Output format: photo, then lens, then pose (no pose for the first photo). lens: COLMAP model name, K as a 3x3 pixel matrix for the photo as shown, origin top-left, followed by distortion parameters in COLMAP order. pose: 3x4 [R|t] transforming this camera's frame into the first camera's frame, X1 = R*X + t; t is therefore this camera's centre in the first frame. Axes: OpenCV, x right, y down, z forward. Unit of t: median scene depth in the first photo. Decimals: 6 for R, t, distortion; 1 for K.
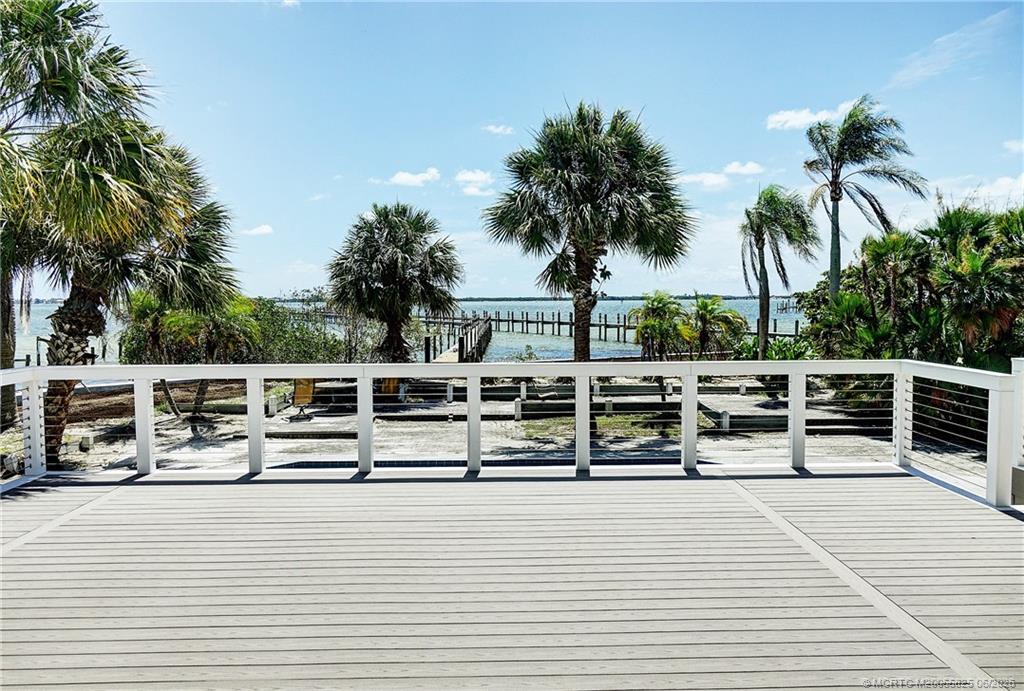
lens RADIAL K [[740.6, 0, 512.0], [0, 740.6, 345.5], [0, 0, 1]] dist [-0.002498, -0.001235]
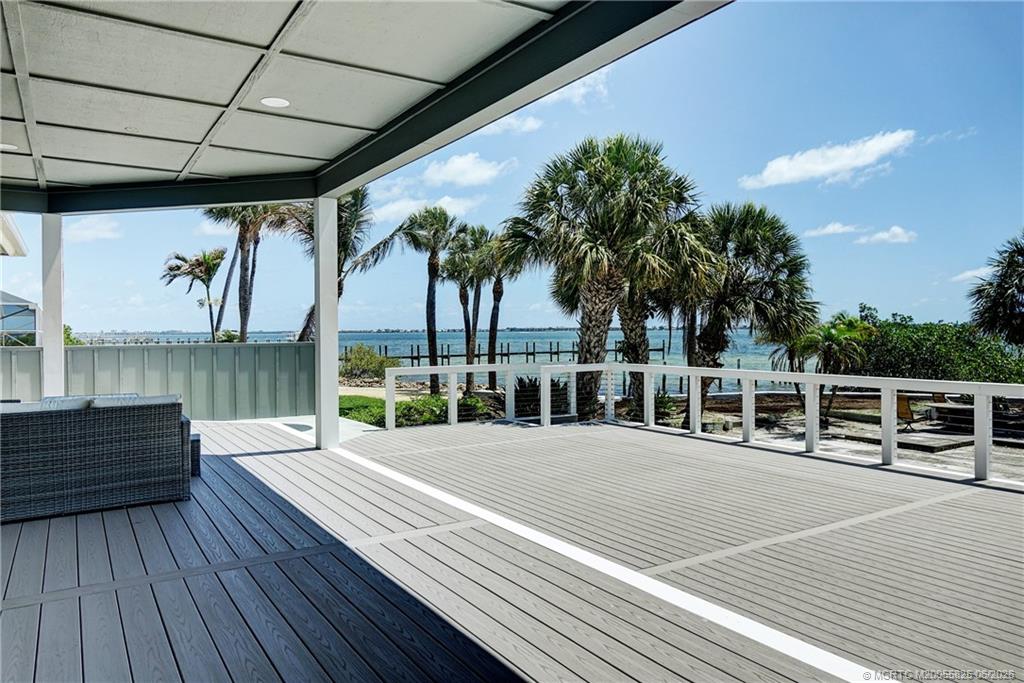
lens RADIAL K [[628.4, 0, 512.1], [0, 628.4, 354.0], [0, 0, 1]] dist [-0.000090, -0.000111]
pose [[0.559449, 0.033926, -0.828170, 0.255358], [-0.045870, 0.998898, 0.009933, -0.000929], [0.827594, 0.032431, 0.560389, -0.056159]]
